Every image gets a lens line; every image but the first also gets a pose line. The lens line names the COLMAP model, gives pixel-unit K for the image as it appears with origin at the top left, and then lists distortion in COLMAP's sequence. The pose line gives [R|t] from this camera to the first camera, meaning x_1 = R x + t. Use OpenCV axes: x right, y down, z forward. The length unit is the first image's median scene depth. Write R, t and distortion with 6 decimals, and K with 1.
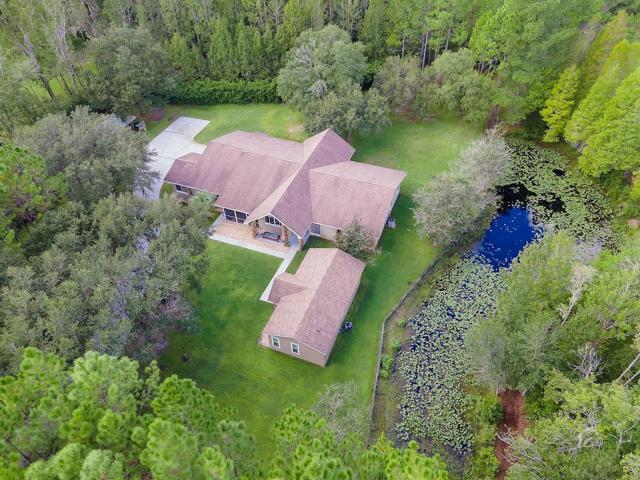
lens RADIAL K [[464.2, 0, 321.4], [0, 464.2, 238.0], [0, 0, 1]] dist [0.036174, 0.005326]
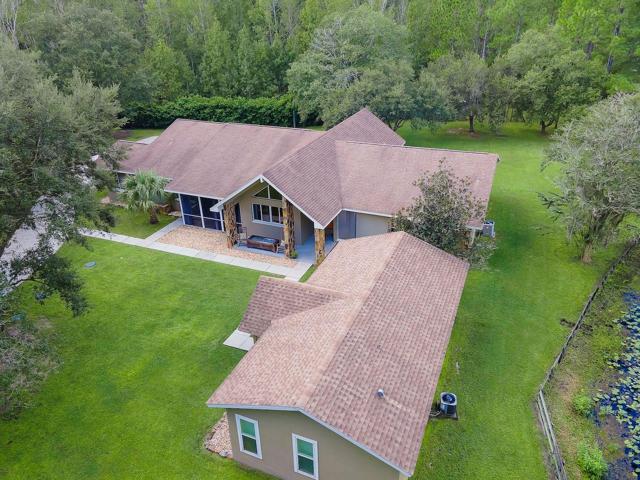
lens RADIAL K [[464.2, 0, 319.0], [0, 464.2, 238.1], [0, 0, 1]] dist [0.036174, 0.005326]
pose [[0.999605, 0.018297, -0.021334, -0.033640], [-0.023799, 0.954839, -0.296168, 0.147805], [0.014952, 0.296559, 0.954897, 0.504434]]
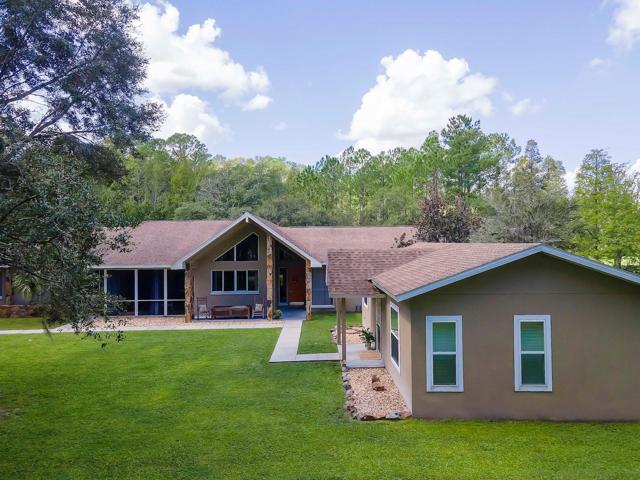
lens RADIAL K [[464.2, 0, 320.3], [0, 464.2, 236.0], [0, 0, 1]] dist [0.036174, 0.005326]
pose [[0.925464, 0.023720, 0.378093, -0.199511], [0.251178, 0.708707, -0.659275, 0.258115], [-0.283595, 0.705104, 0.649925, 0.652951]]
